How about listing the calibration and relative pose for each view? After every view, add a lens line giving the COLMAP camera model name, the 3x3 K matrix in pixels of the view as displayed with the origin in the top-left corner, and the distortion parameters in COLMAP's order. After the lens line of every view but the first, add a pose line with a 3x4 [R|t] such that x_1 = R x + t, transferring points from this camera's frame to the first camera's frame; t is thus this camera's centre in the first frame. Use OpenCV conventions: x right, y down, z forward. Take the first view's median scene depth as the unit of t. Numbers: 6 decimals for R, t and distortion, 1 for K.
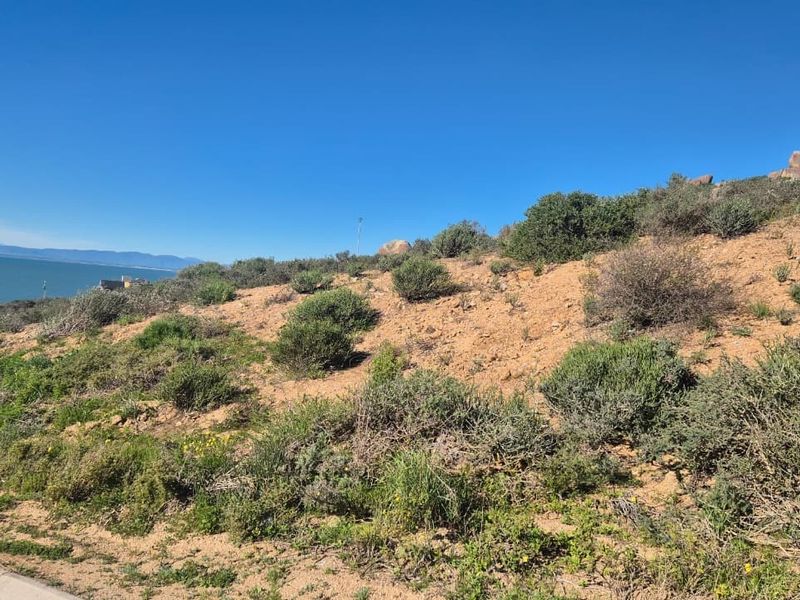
lens RADIAL K [[708.7, 0, 400.0], [0, 708.7, 300.0], [0, 0, 1]] dist [0.083424, -0.075955]
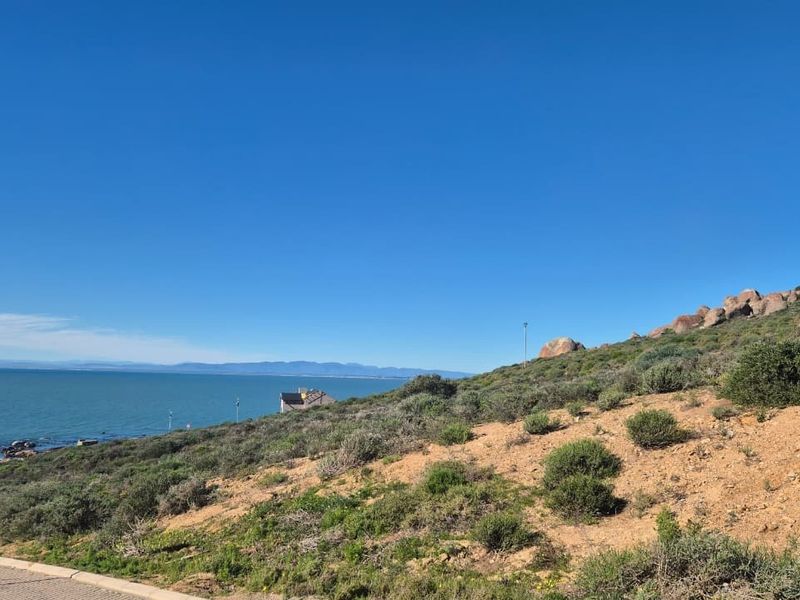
lens RADIAL K [[708.7, 0, 400.0], [0, 708.7, 300.0], [0, 0, 1]] dist [0.083424, -0.075955]
pose [[0.973993, -0.075458, -0.213642, -0.120209], [0.044891, 0.988490, -0.144474, -0.095160], [0.222085, 0.131126, 0.966170, -0.301234]]
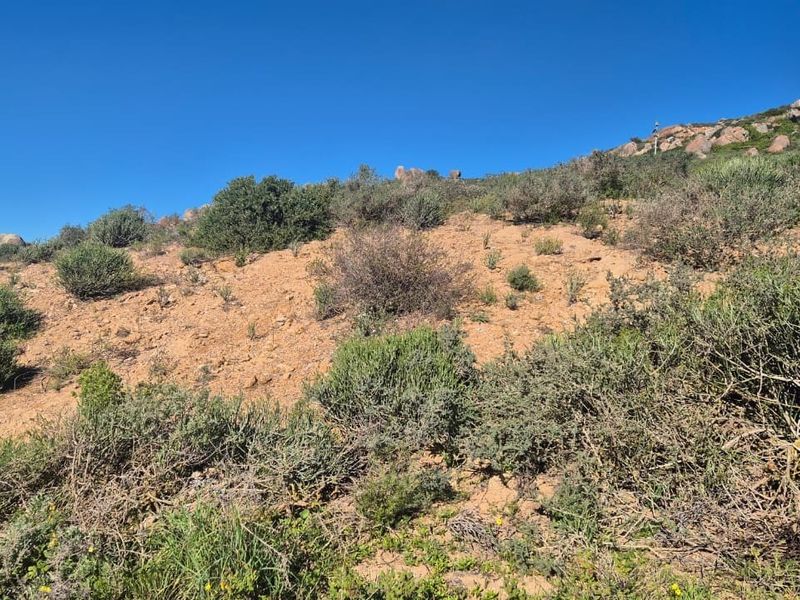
lens RADIAL K [[708.7, 0, 400.0], [0, 708.7, 300.0], [0, 0, 1]] dist [0.083424, -0.075955]
pose [[0.878304, -0.024898, 0.477454, -0.063048], [0.024001, 0.999680, 0.007980, 0.006122], [-0.477500, 0.004450, 0.878620, 0.133808]]
